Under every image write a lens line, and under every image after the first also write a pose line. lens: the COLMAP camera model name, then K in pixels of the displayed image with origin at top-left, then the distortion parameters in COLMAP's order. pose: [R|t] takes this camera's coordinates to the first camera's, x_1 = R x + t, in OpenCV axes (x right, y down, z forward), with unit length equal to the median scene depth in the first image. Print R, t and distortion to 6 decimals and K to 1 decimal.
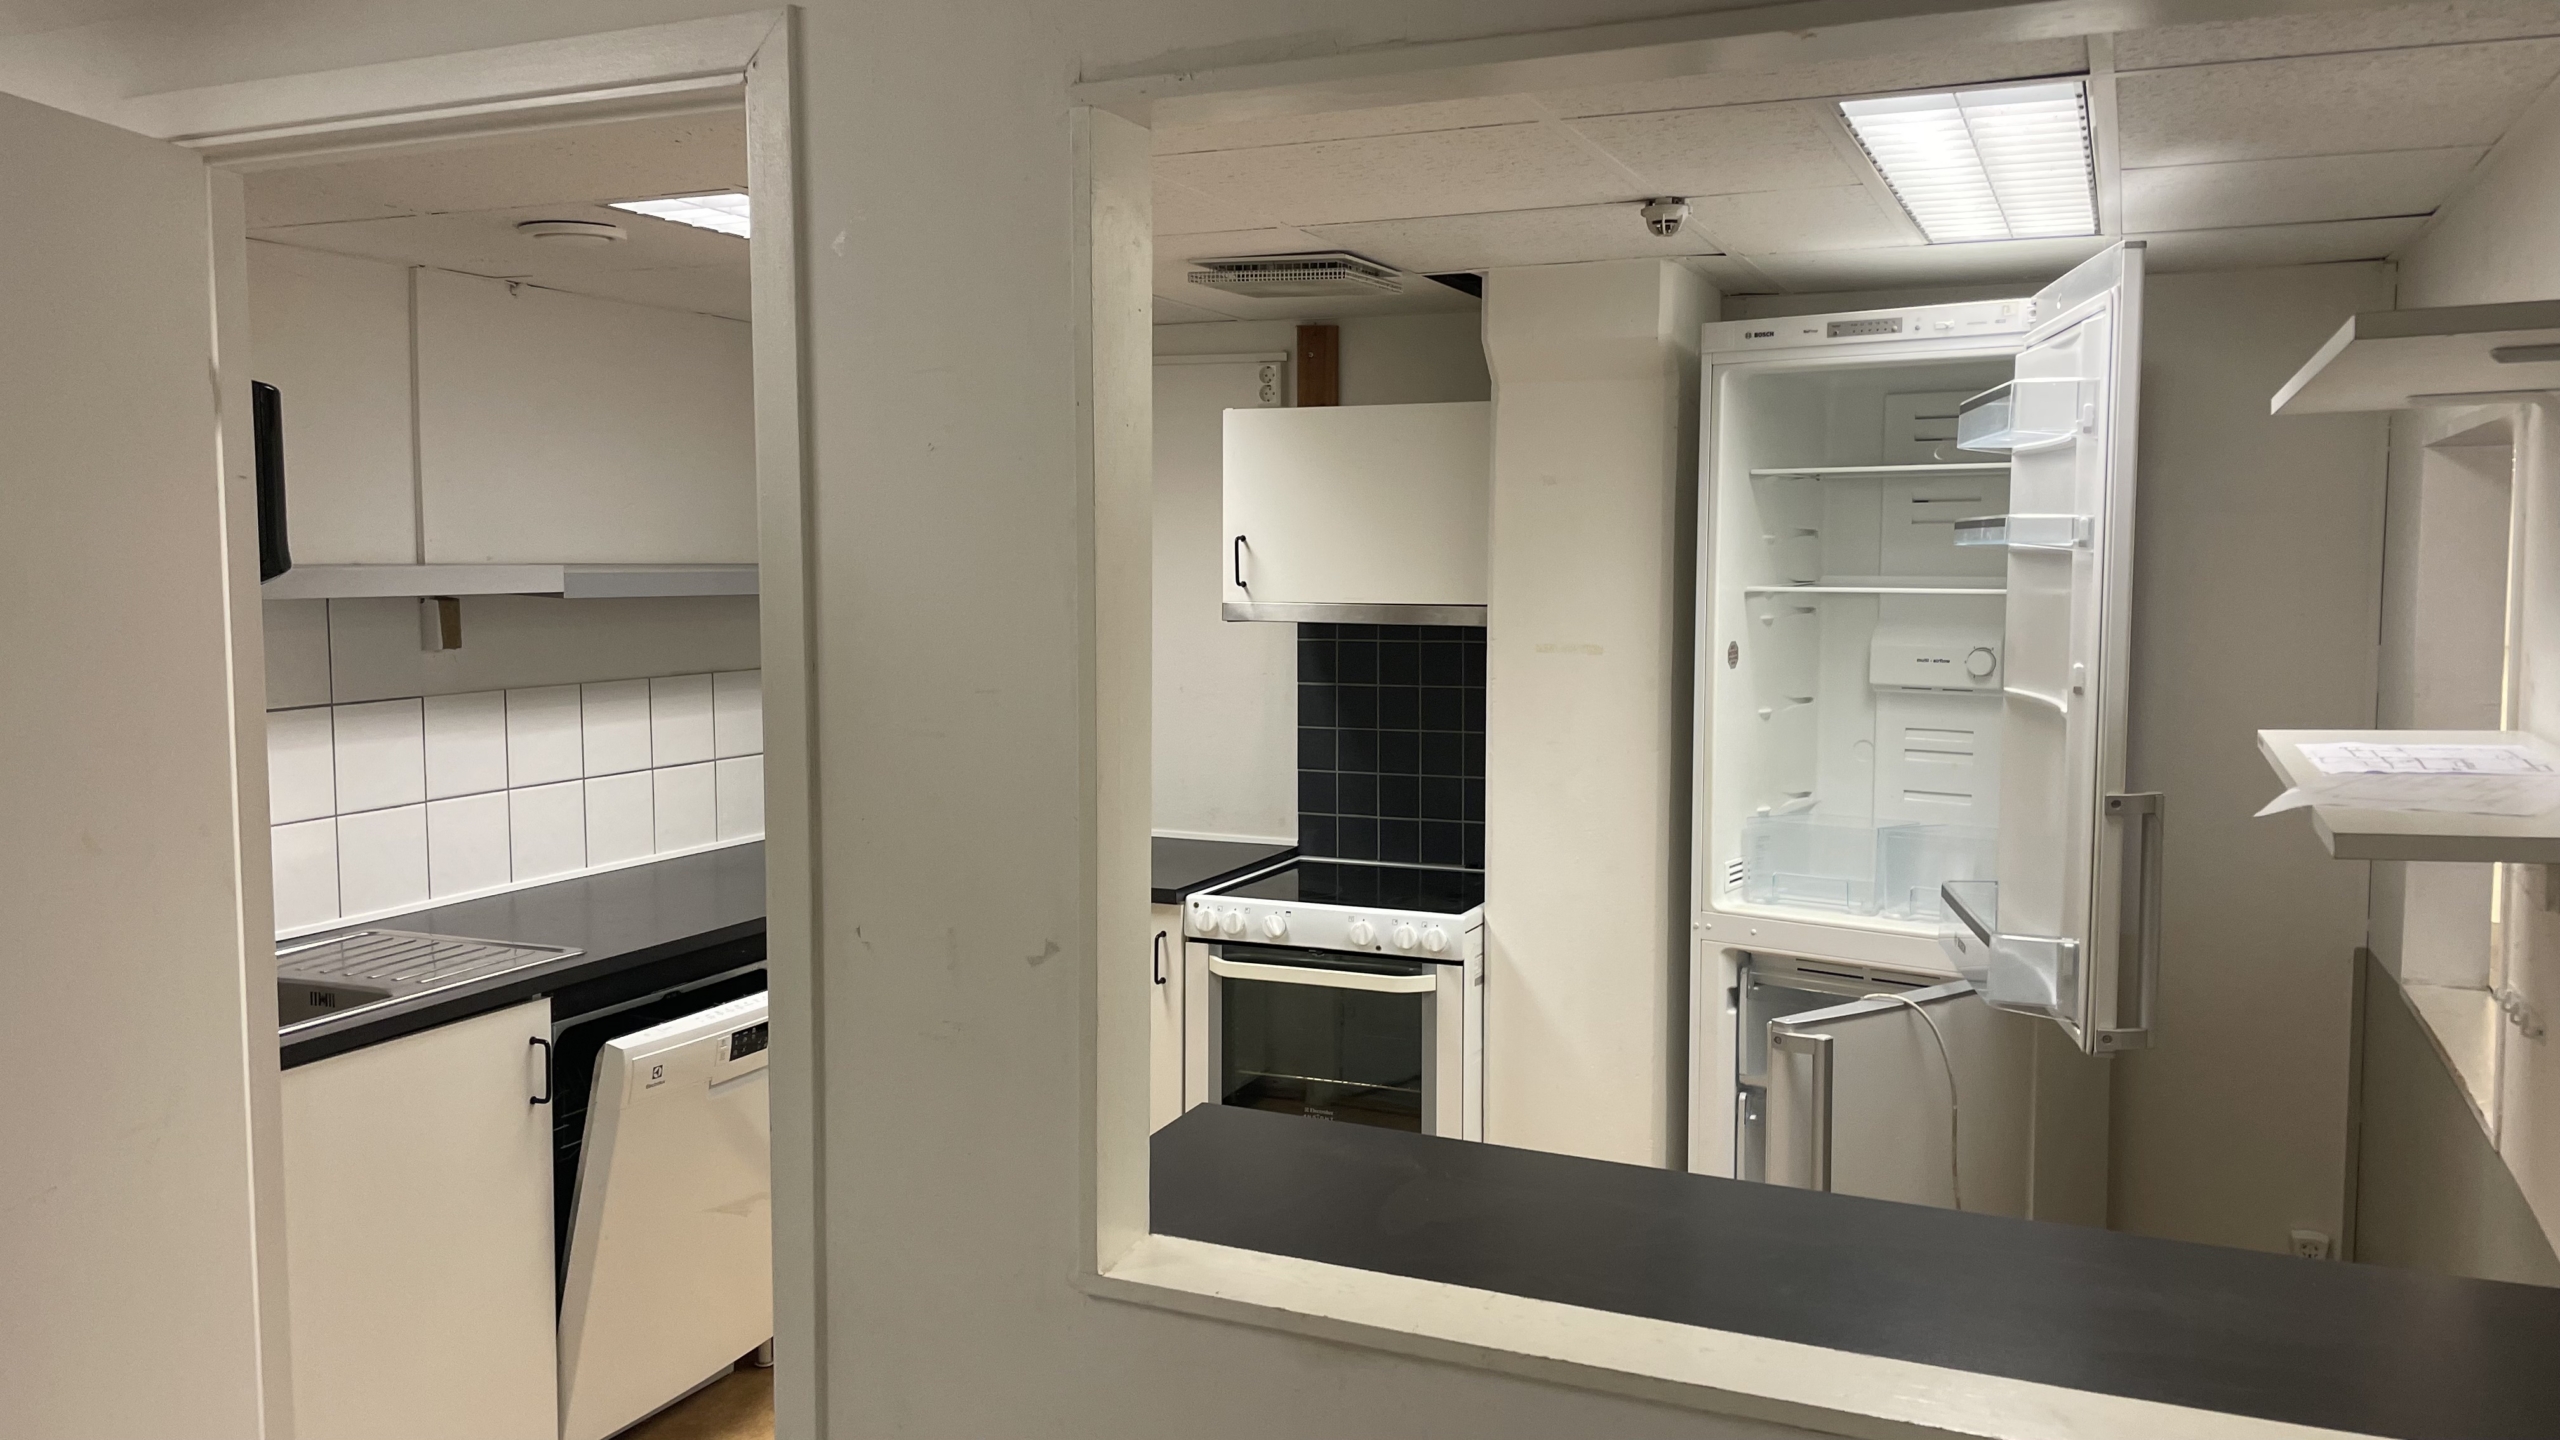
lens RADIAL K [[1915.4, 0, 1269.3], [0, 1915.4, 706.3], [0, 0, 1]] dist [0.114892, -0.151524]
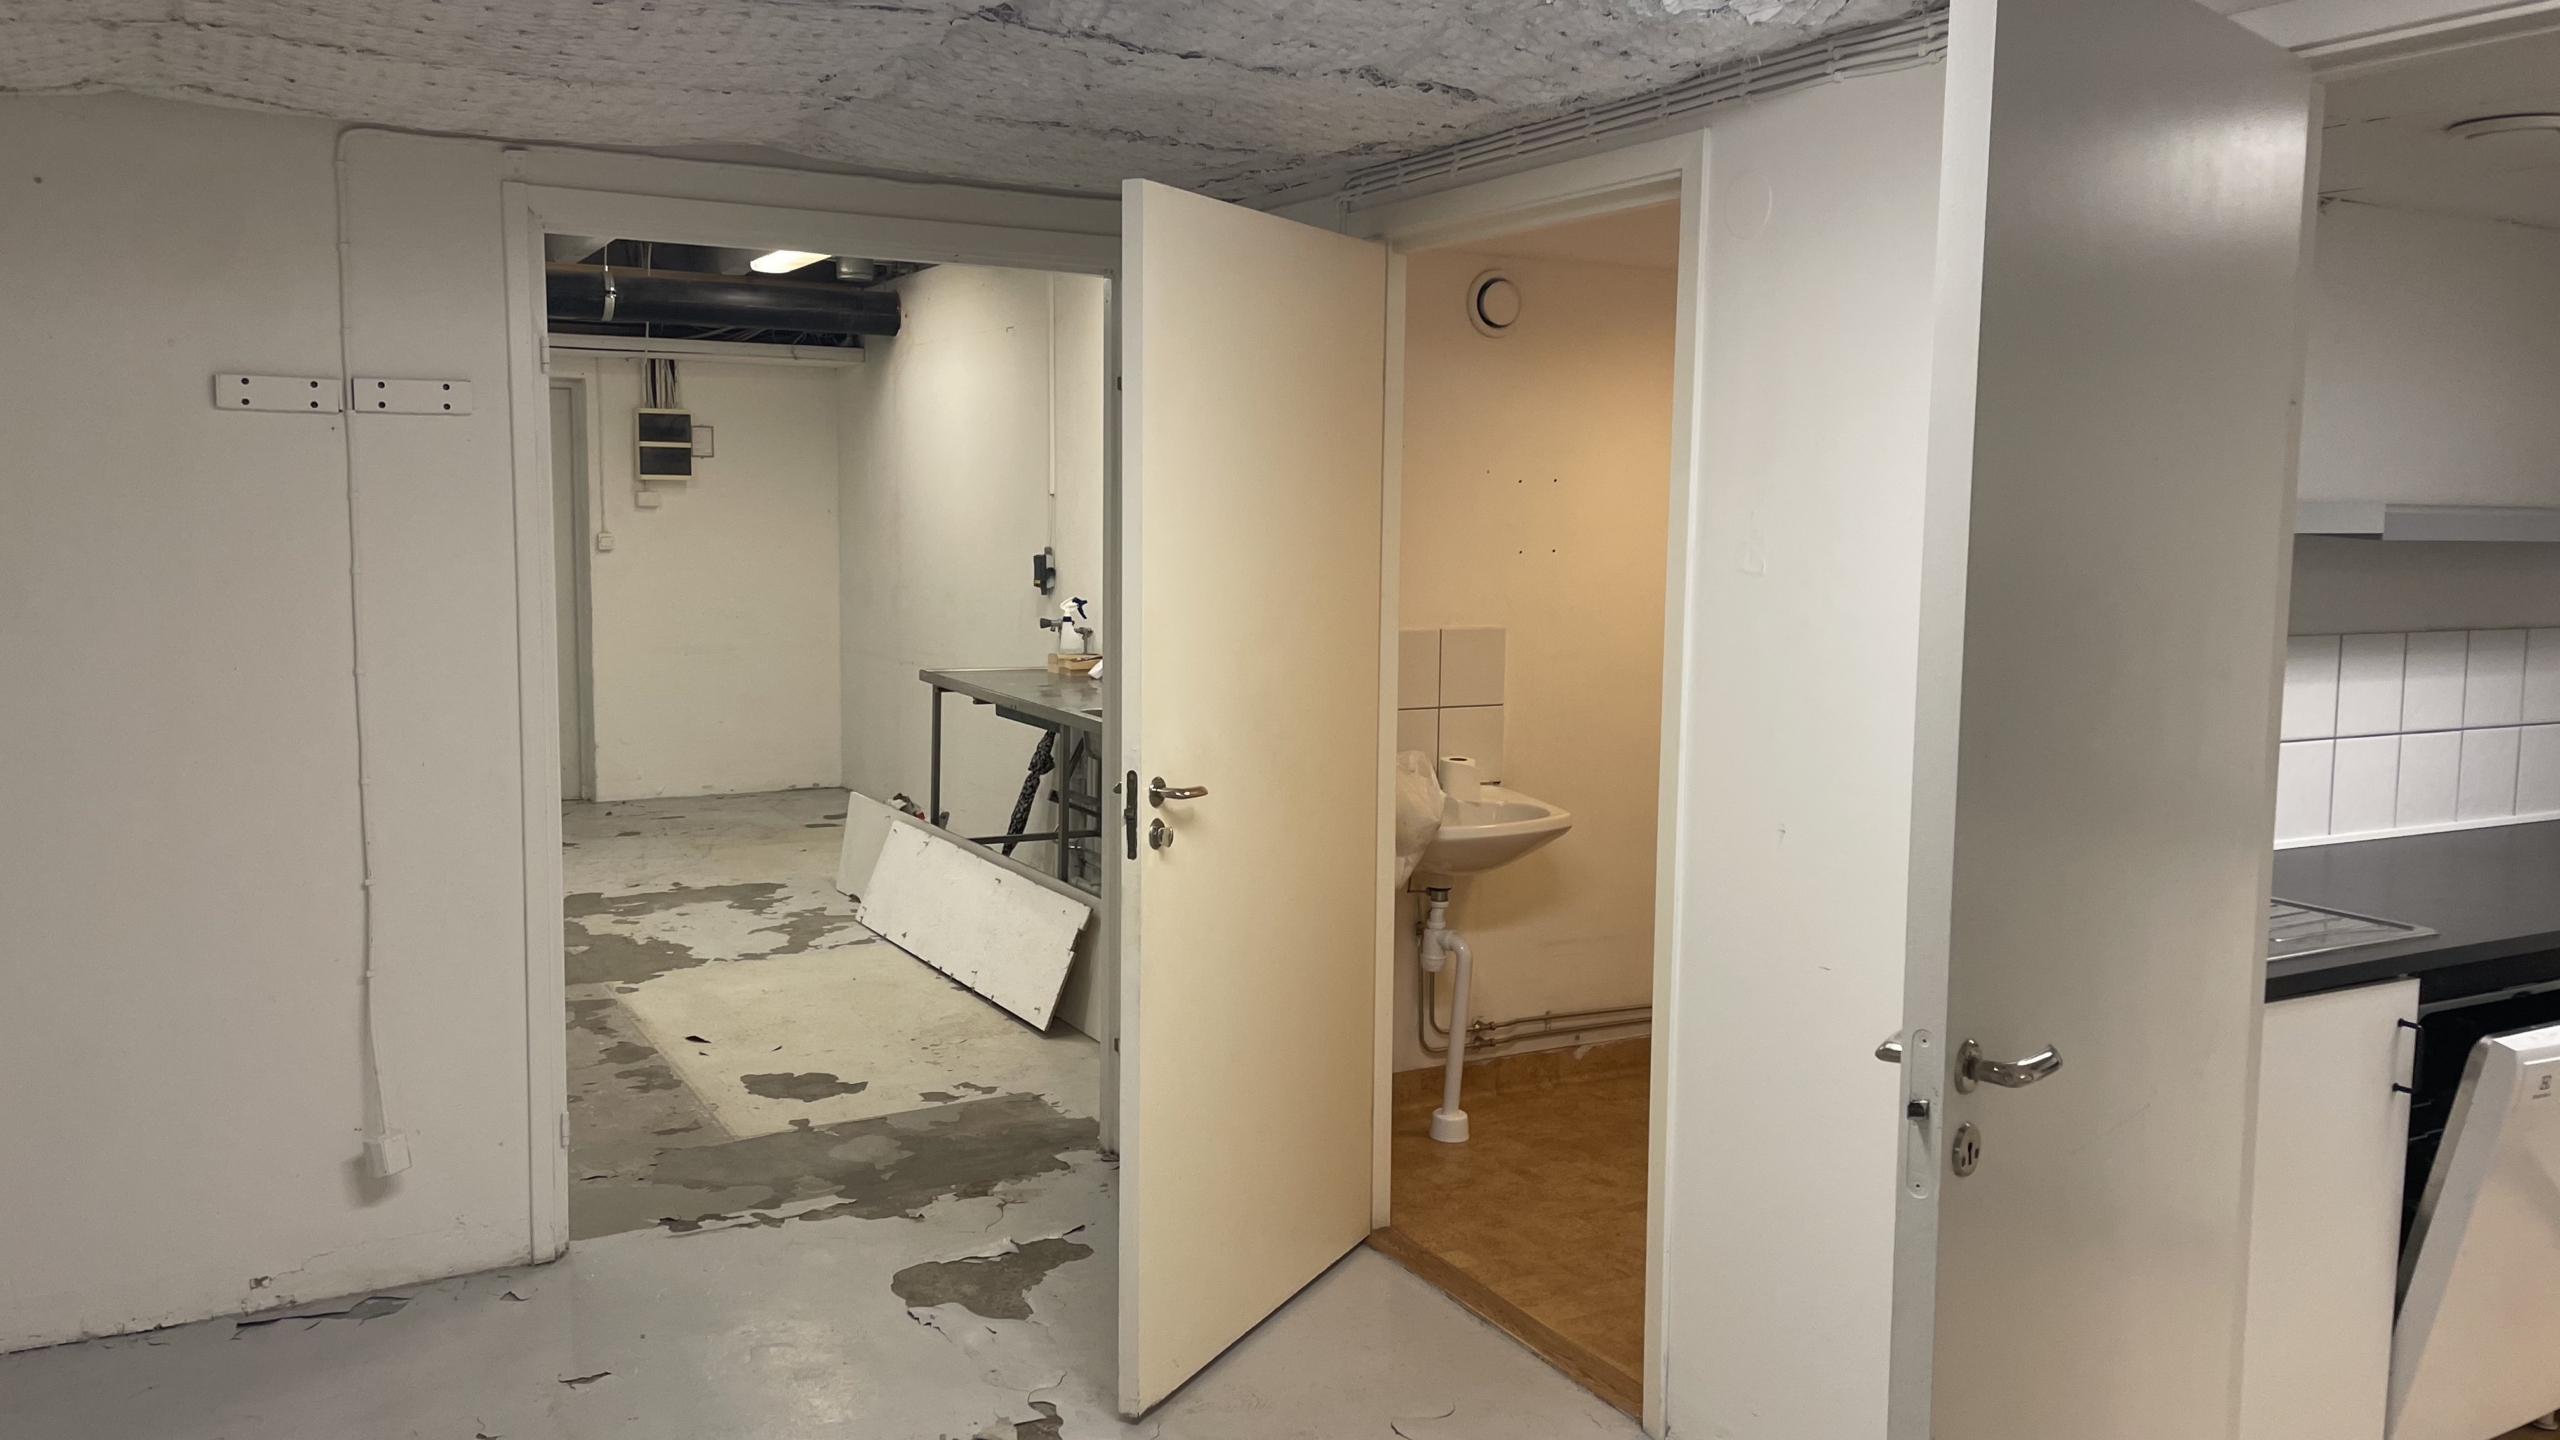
lens RADIAL K [[1915.4, 0, 1269.3], [0, 1915.4, 706.3], [0, 0, 1]] dist [0.114892, -0.151524]
pose [[0.800598, 0.084309, -0.593241, -0.267155], [-0.068796, 0.996438, 0.048768, 0.015186], [0.595240, 0.001769, 0.803546, -0.057096]]
